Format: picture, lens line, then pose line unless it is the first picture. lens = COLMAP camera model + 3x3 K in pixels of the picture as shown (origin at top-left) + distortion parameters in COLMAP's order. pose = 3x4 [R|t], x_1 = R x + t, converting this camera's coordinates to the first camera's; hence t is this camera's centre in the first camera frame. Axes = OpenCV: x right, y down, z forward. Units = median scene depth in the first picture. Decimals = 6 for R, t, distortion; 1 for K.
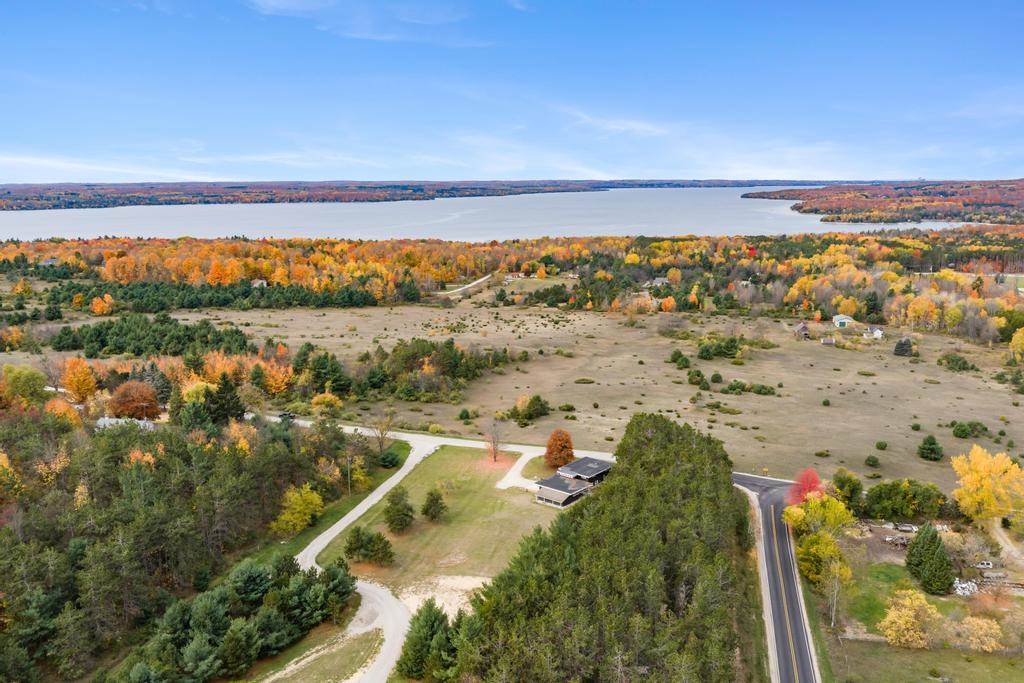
lens RADIAL K [[828.5, 0, 512.0], [0, 828.5, 341.5], [0, 0, 1]] dist [0.048324, -0.078924]
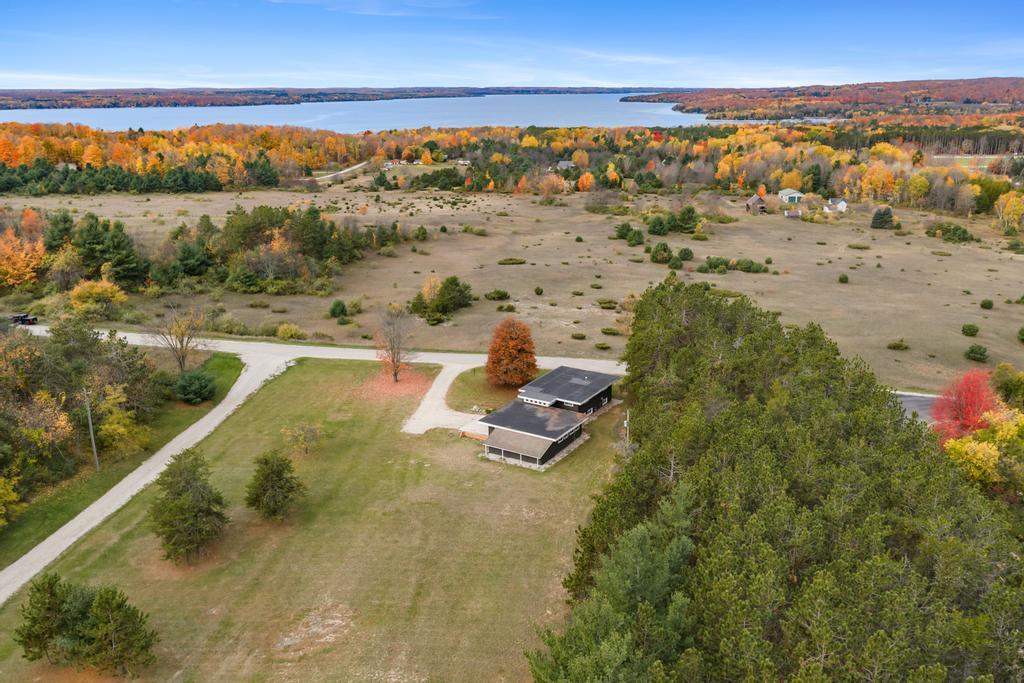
lens RADIAL K [[828.5, 0, 512.0], [0, 828.5, 341.5], [0, 0, 1]] dist [0.048324, -0.078924]
pose [[0.989165, -0.040609, 0.141081, -0.012335], [0.025889, 0.994172, 0.104652, 0.035794], [-0.144509, -0.099866, 0.984451, 0.259406]]
